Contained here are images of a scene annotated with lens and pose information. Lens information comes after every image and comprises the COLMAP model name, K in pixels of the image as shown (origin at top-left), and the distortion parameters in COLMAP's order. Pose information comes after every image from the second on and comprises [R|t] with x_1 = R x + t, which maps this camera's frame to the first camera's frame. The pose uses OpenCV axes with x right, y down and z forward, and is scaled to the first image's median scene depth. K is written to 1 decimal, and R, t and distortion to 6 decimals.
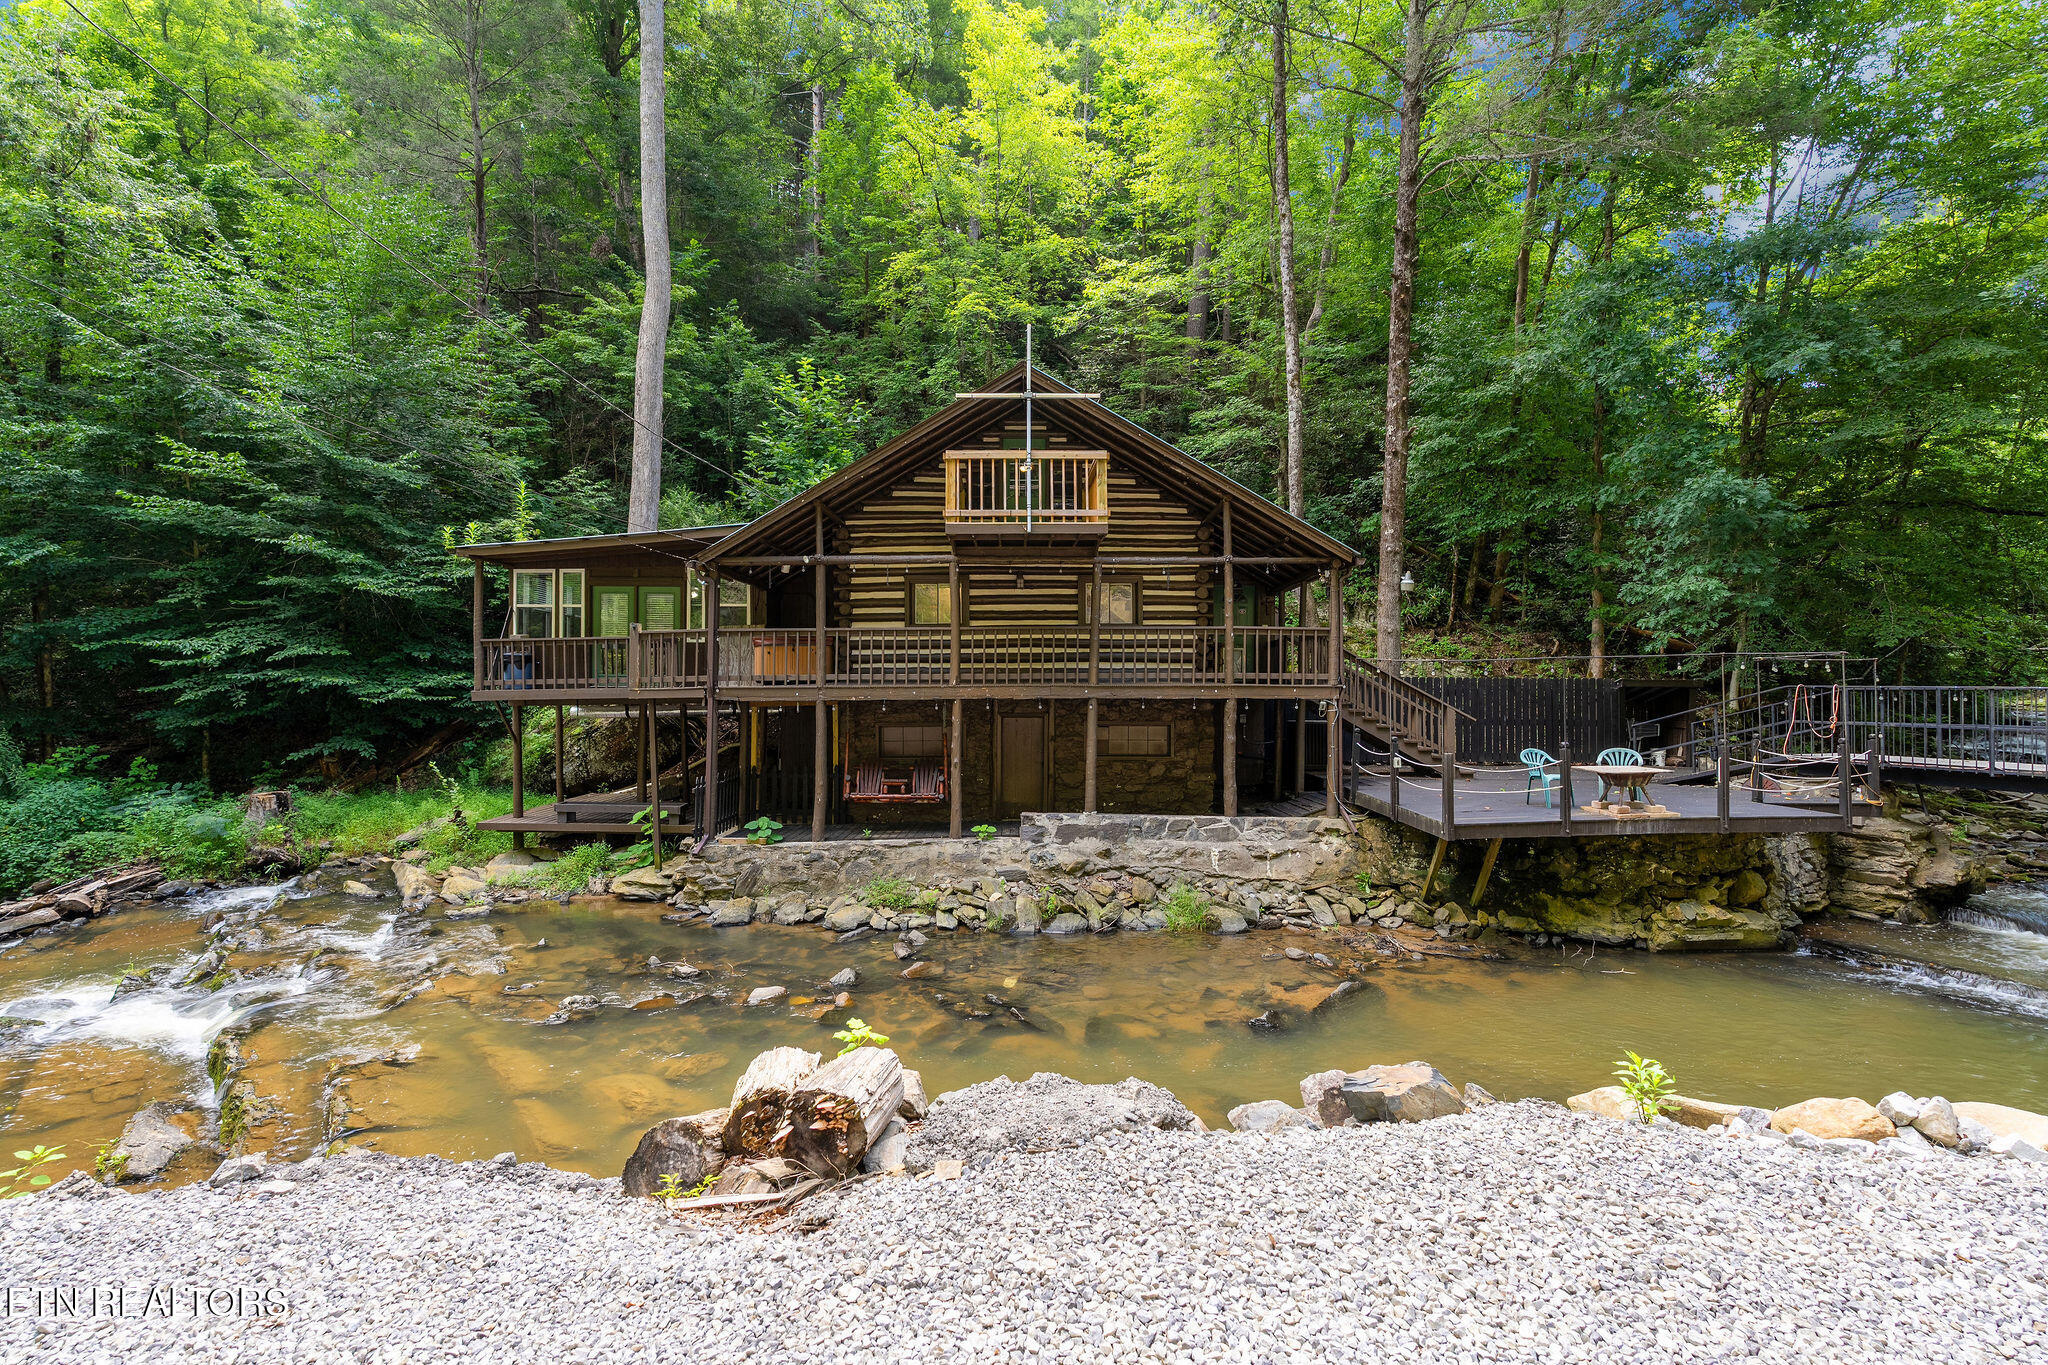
lens RADIAL K [[996.8, 0, 1111.9], [0, 996.8, 676.6], [0, 0, 1]] dist [-0.003034, -0.000159]
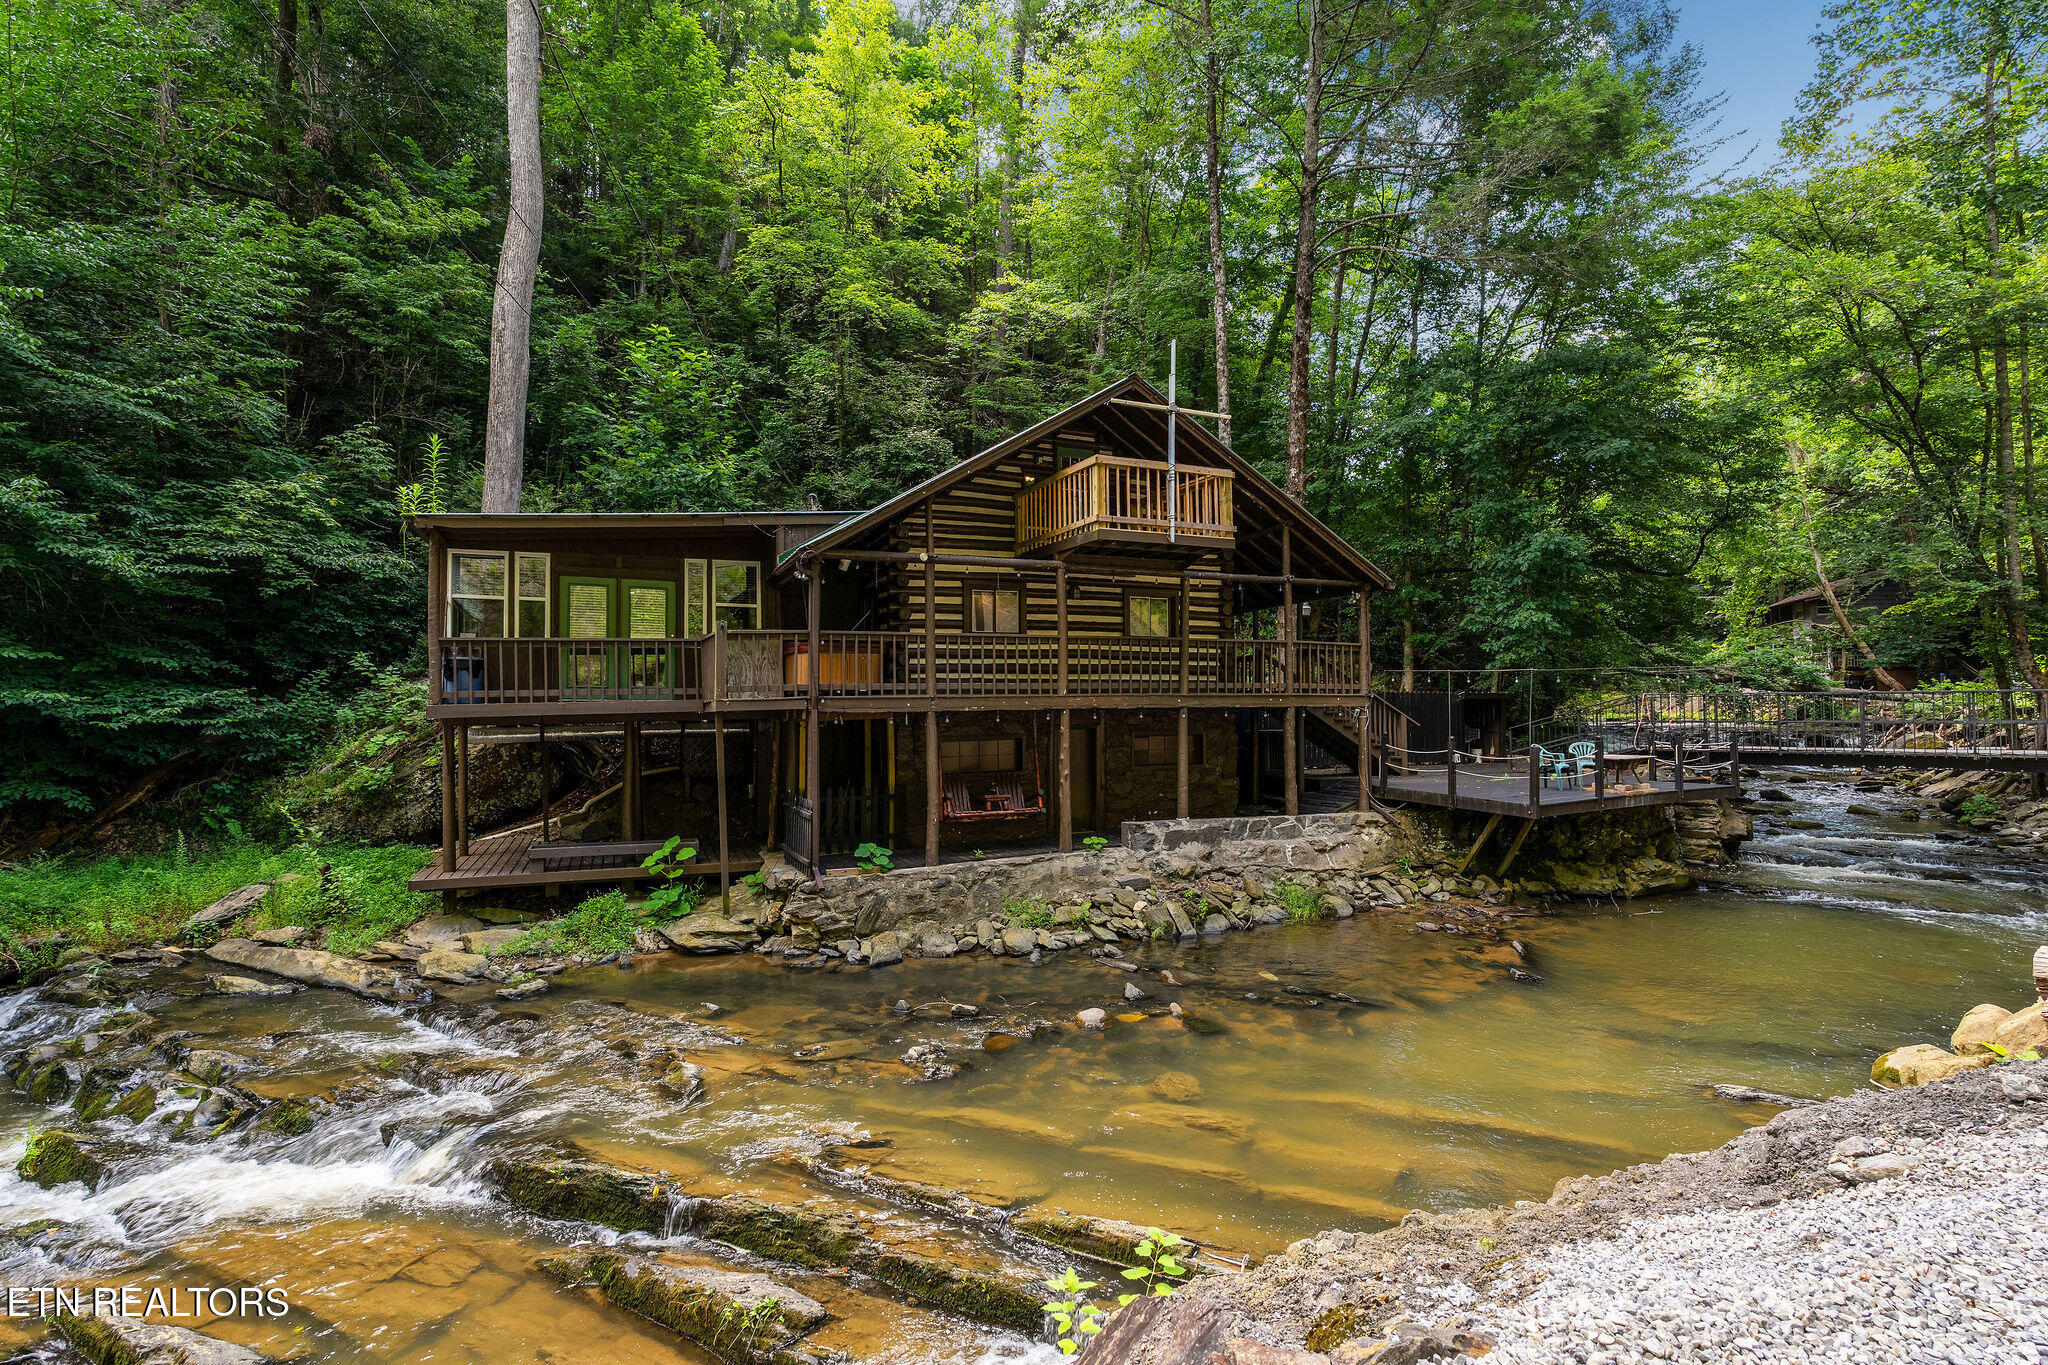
lens RADIAL K [[996.8, 0, 1111.9], [0, 996.8, 676.6], [0, 0, 1]] dist [-0.003034, -0.000159]
pose [[0.904759, 0.005670, 0.425885, -0.537513], [0.006432, 0.999615, -0.026973, 0.017758], [-0.425874, 0.027143, 0.904375, 0.099378]]
